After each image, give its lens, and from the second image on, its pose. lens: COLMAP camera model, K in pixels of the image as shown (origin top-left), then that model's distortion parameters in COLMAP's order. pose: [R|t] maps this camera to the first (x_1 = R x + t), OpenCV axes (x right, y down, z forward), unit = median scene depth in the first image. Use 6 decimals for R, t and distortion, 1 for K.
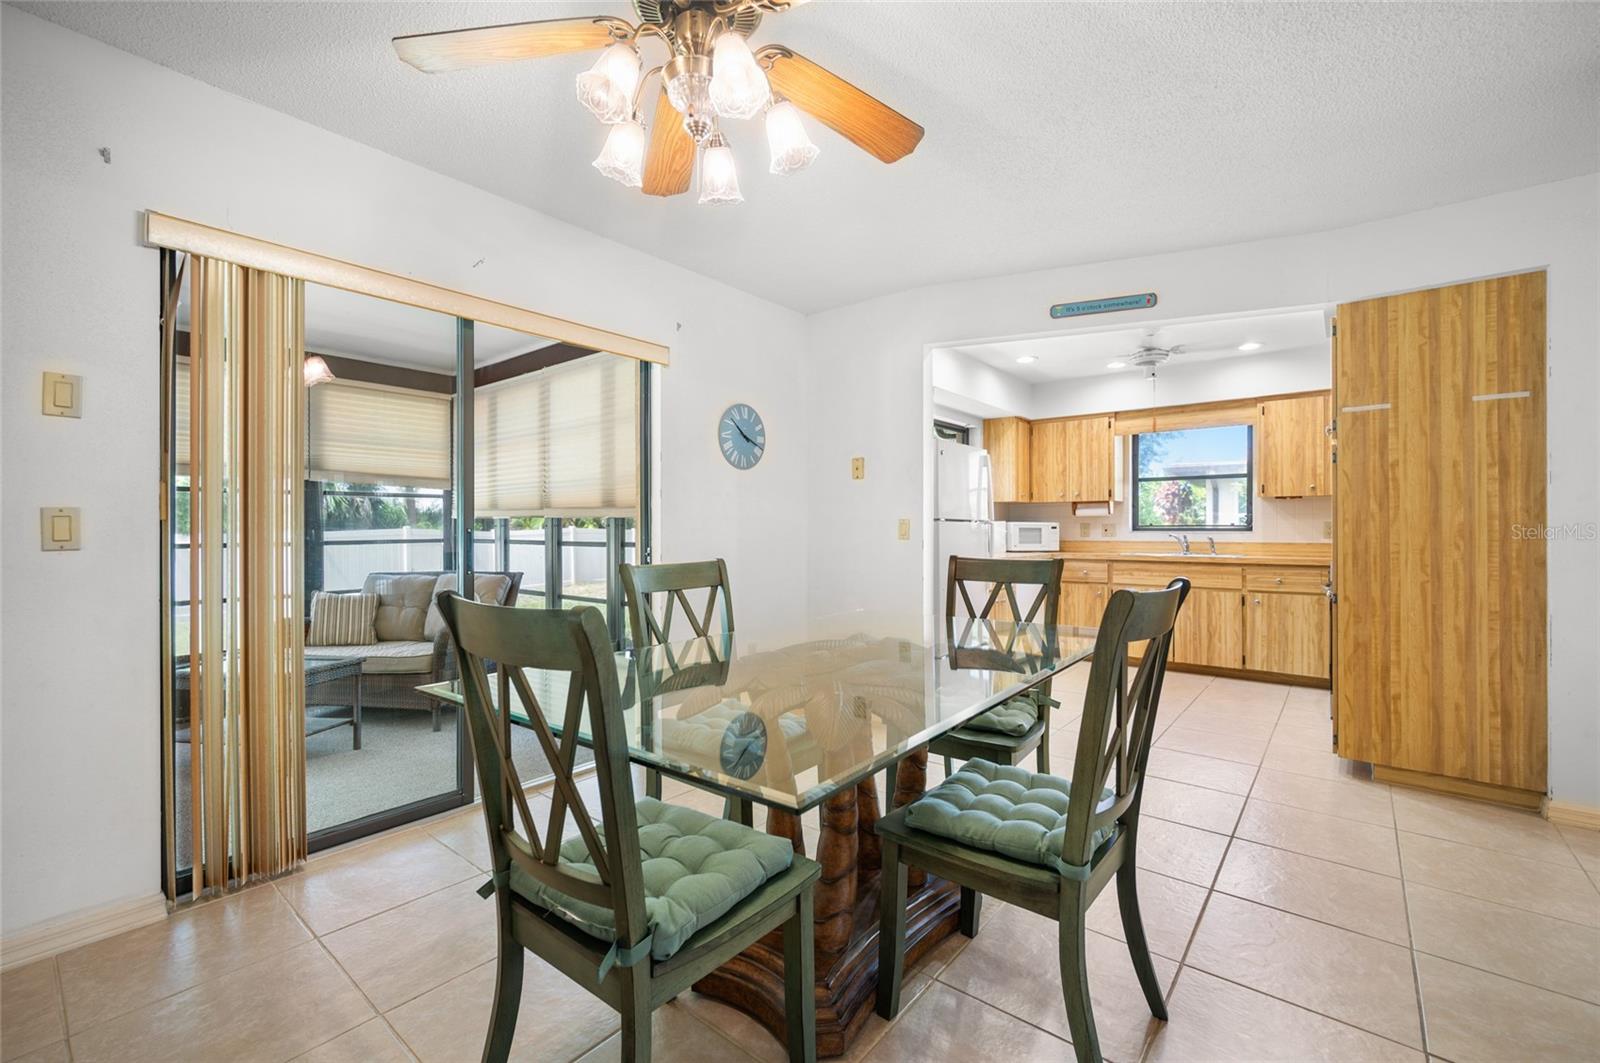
lens RADIAL K [[676.3, 0, 794.9], [0, 676.3, 527.6], [0, 0, 1]] dist [0.000351, -0.000054]
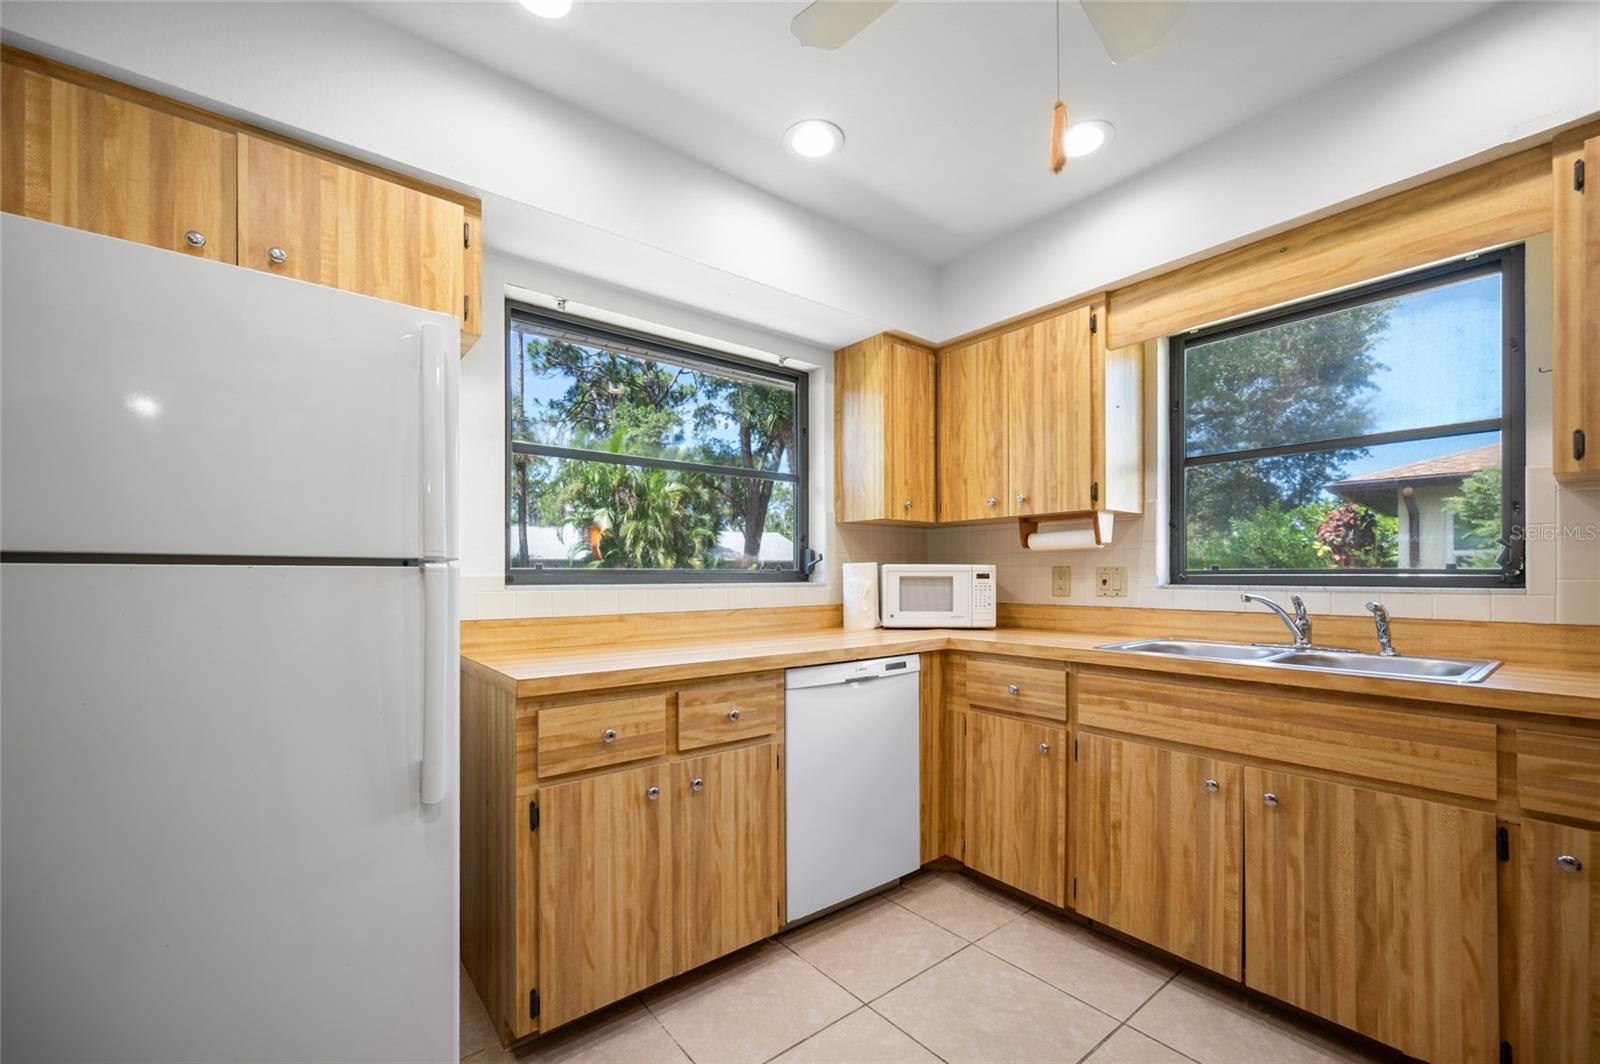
lens RADIAL K [[651.9, 0, 794.0], [0, 651.9, 572.8], [0, 0, 1]] dist [0.000199, 0.000010]
pose [[0.978639, -0.002936, -0.205564, 0.419699], [0.003365, 0.999993, 0.001739, -0.003882], [0.205558, -0.002393, 0.978642, 0.656644]]
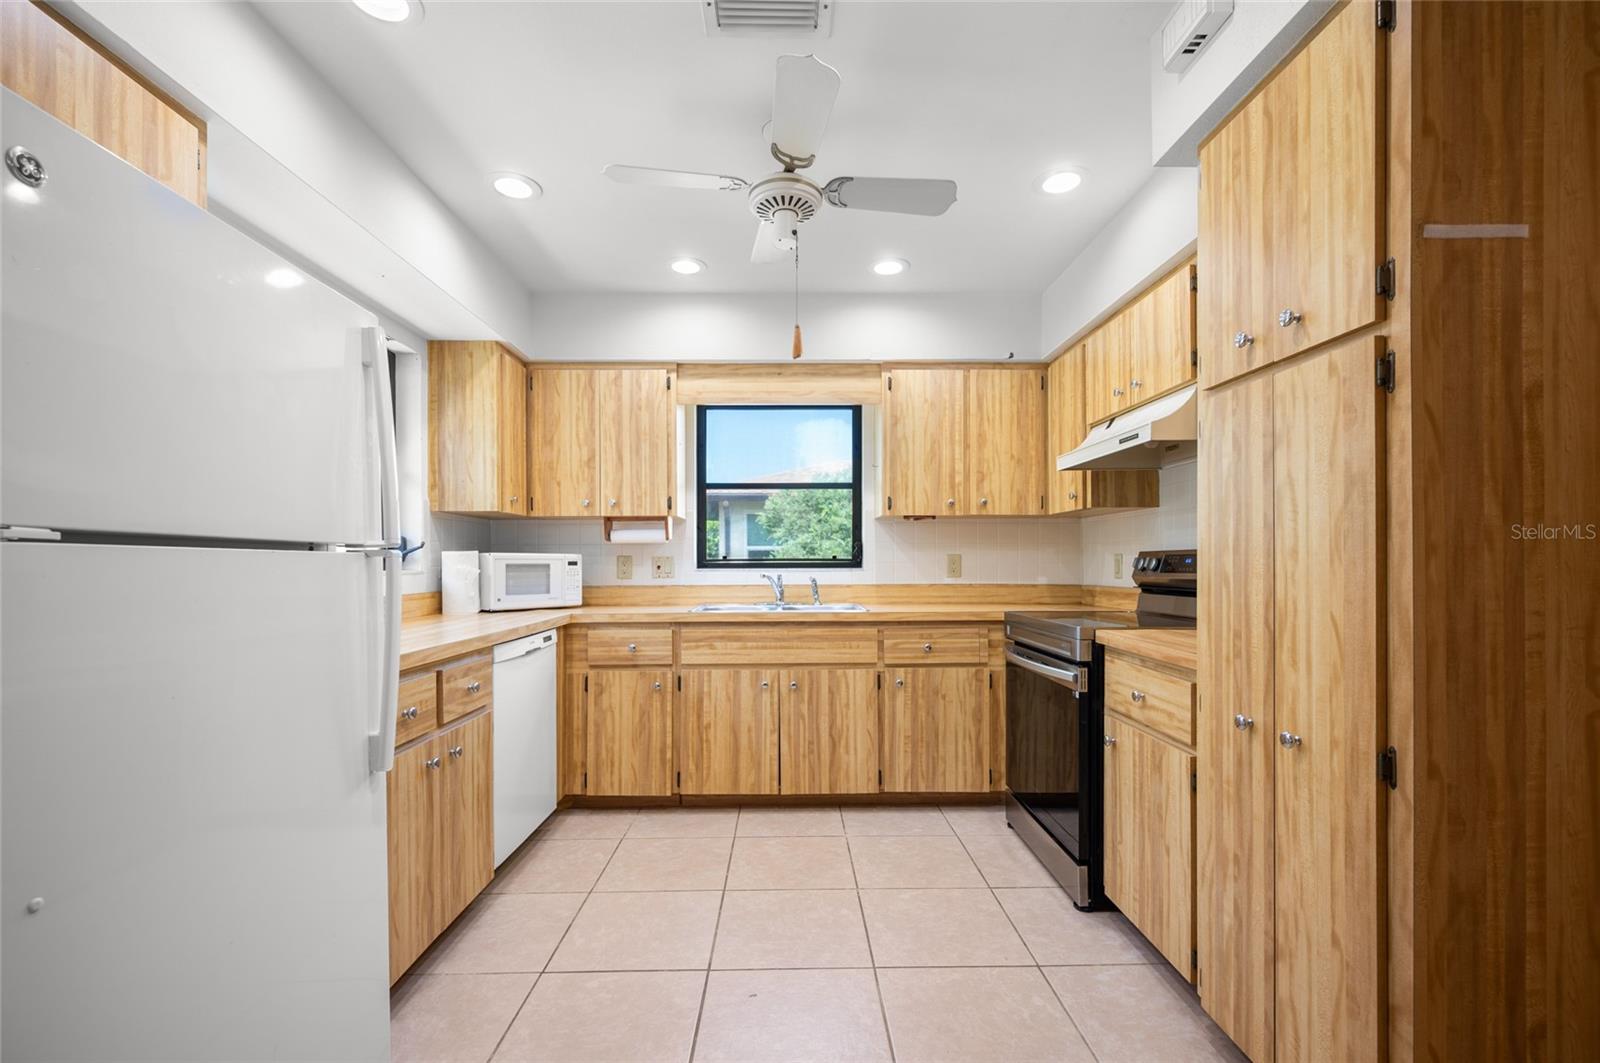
lens RADIAL K [[682.8, 0, 799.9], [0, 682.8, 562.1], [0, 0, 1]] dist [0.000530, -0.000047]
pose [[0.760637, -0.004070, 0.649165, 0.197795], [0.002116, 0.999991, 0.003790, -0.003097], [-0.649175, -0.001509, 0.760638, 0.554444]]
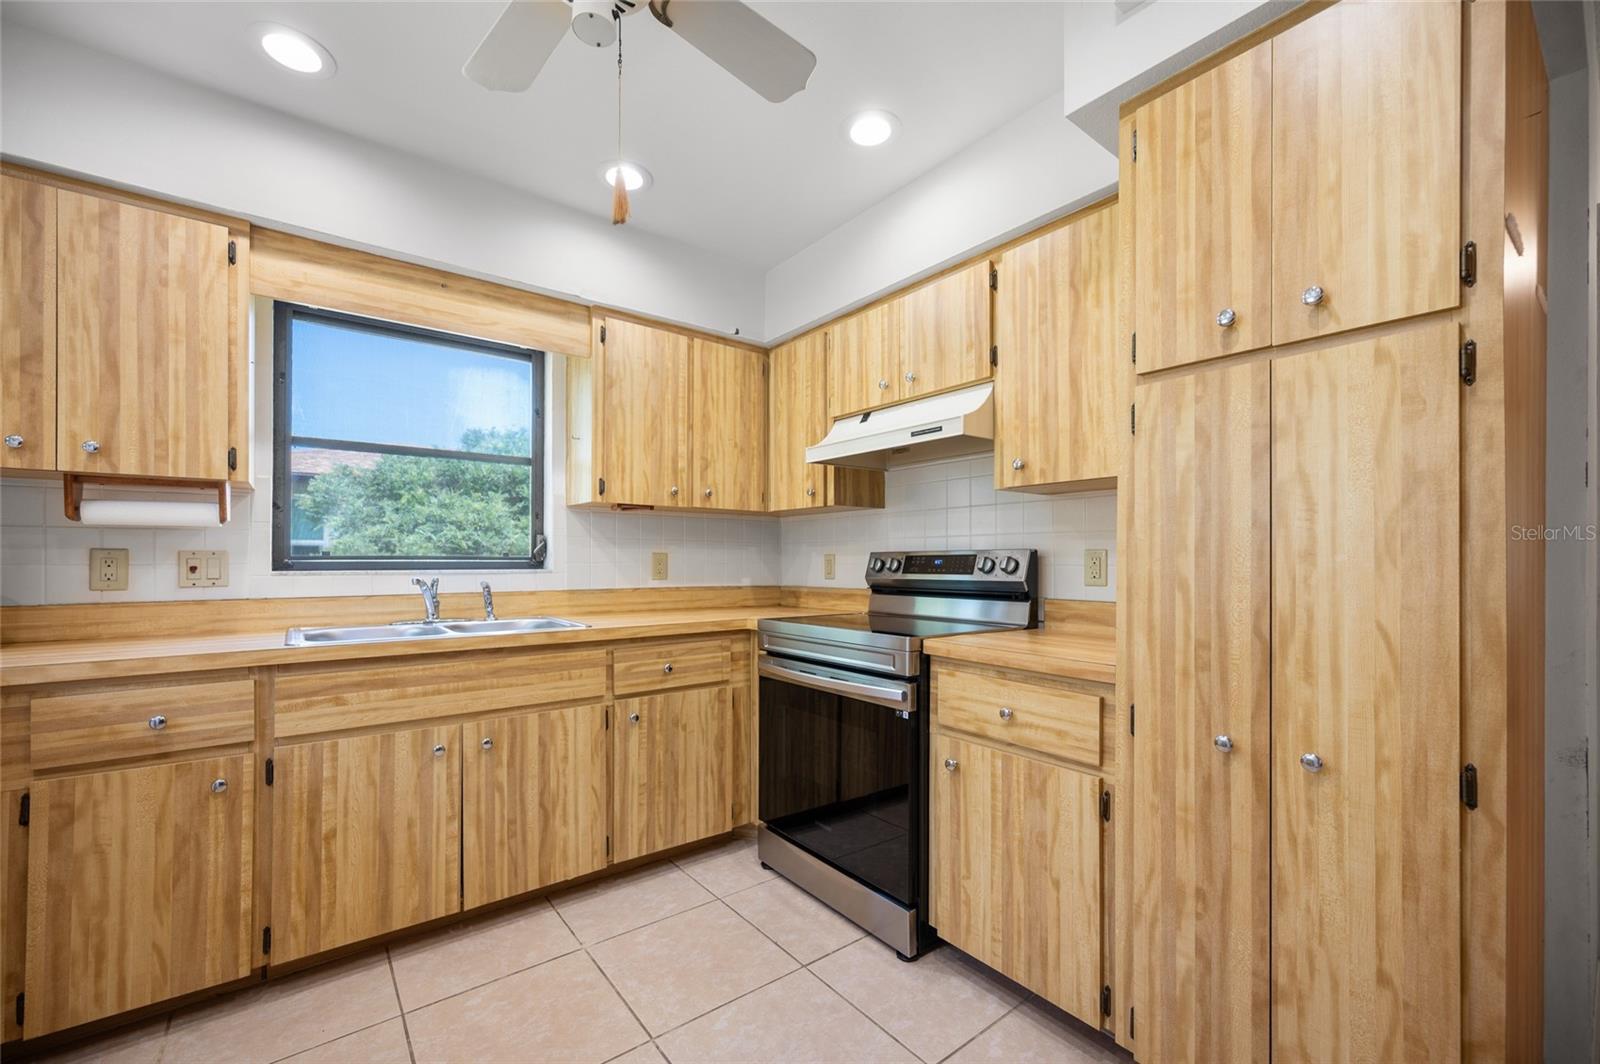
lens RADIAL K [[643.5, 0, 788.3], [0, 643.5, 558.0], [0, 0, 1]] dist [-0.000034, -0.000175]
pose [[0.226850, 0.002539, 0.973926, 0.249598], [-0.004781, 0.999987, -0.001493, -0.003164], [-0.973918, -0.004318, 0.226859, 0.751362]]
